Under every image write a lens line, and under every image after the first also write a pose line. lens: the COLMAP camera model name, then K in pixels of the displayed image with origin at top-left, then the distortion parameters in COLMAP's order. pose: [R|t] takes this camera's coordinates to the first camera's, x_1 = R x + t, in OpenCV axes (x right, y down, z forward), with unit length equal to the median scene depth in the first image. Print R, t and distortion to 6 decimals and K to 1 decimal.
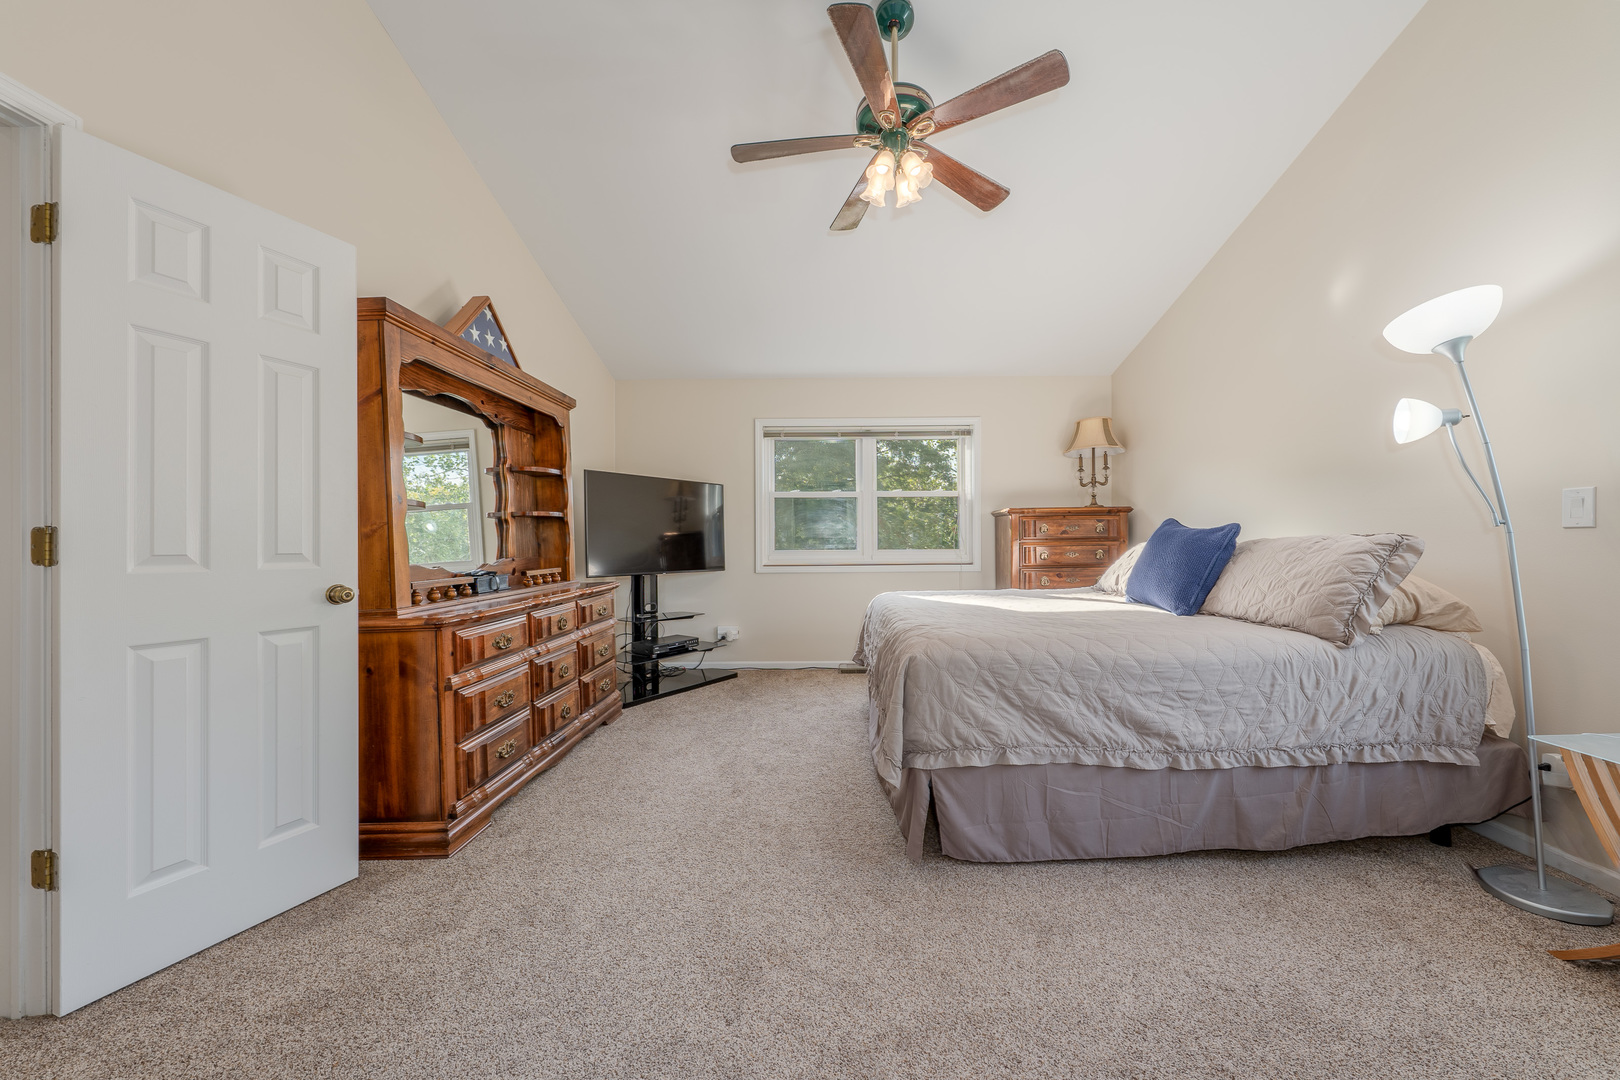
lens RADIAL K [[579.4, 0, 831.2], [0, 579.4, 548.2], [0, 0, 1]] dist [-0.000902, -0.000097]
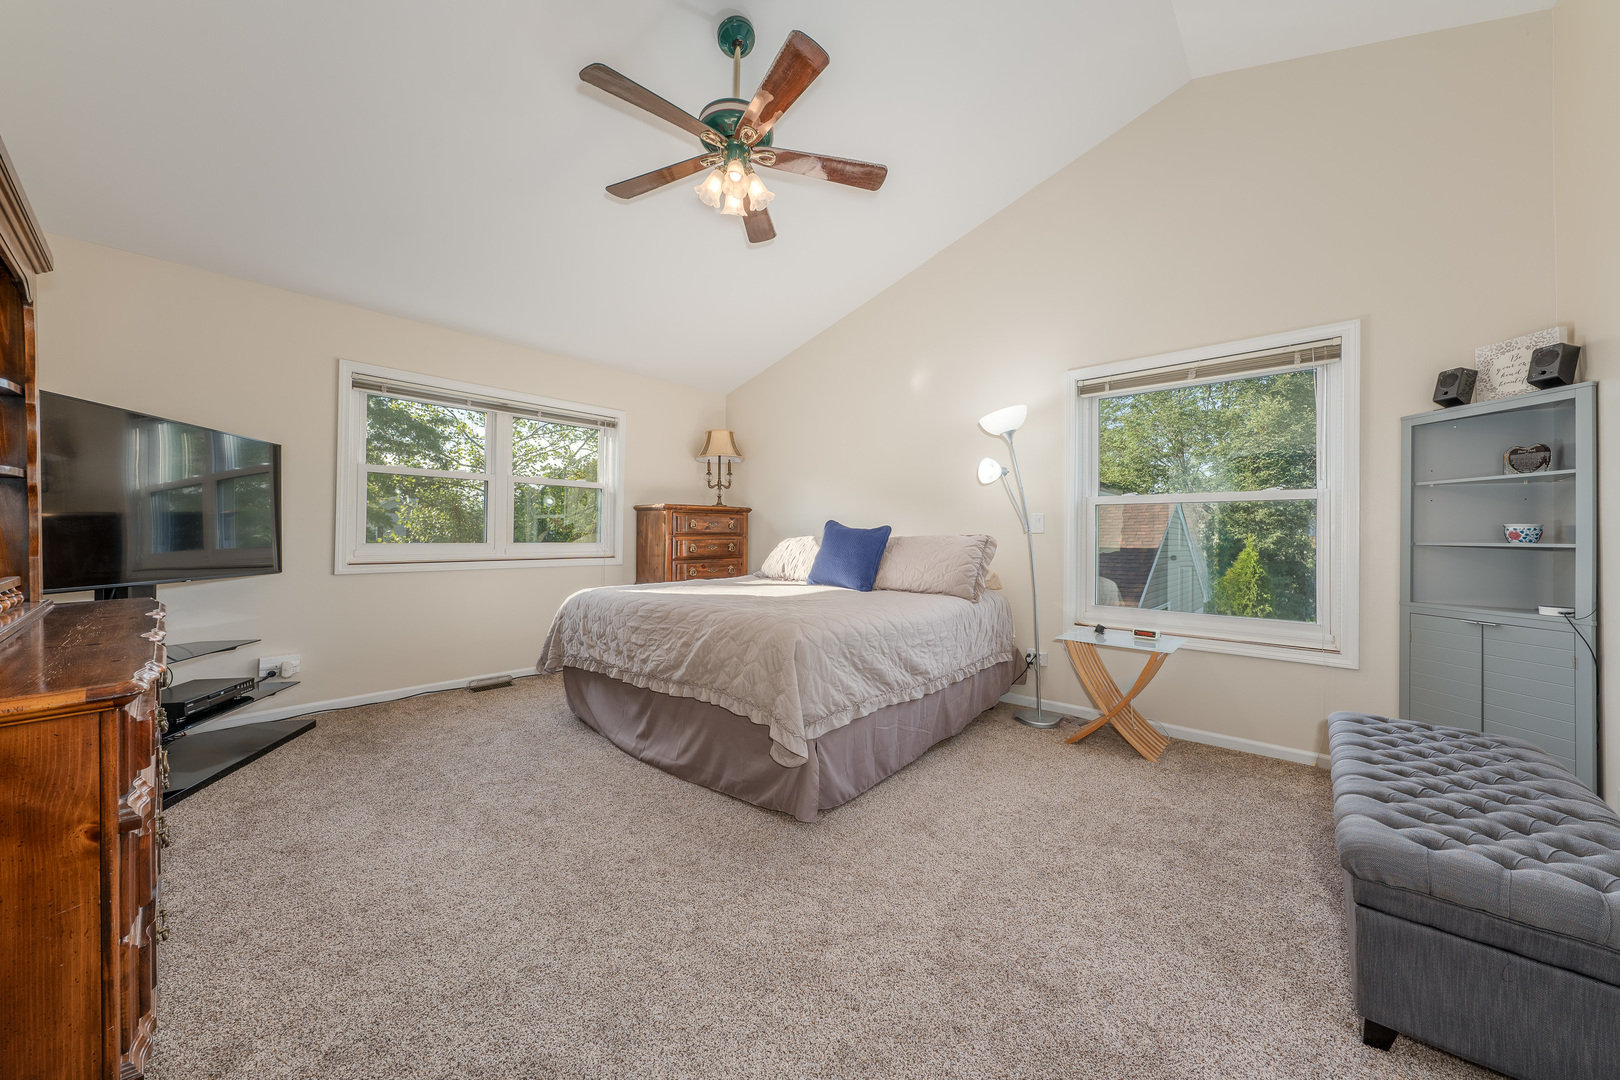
lens RADIAL K [[568.1, 0, 802.2], [0, 568.1, 540.3], [0, 0, 1]] dist [-0.000612, -0.000210]
pose [[0.669219, 0.004770, 0.743050, -0.567258], [-0.004326, 0.999987, -0.002523, -0.001974], [-0.743053, -0.001526, 0.669231, 0.230332]]
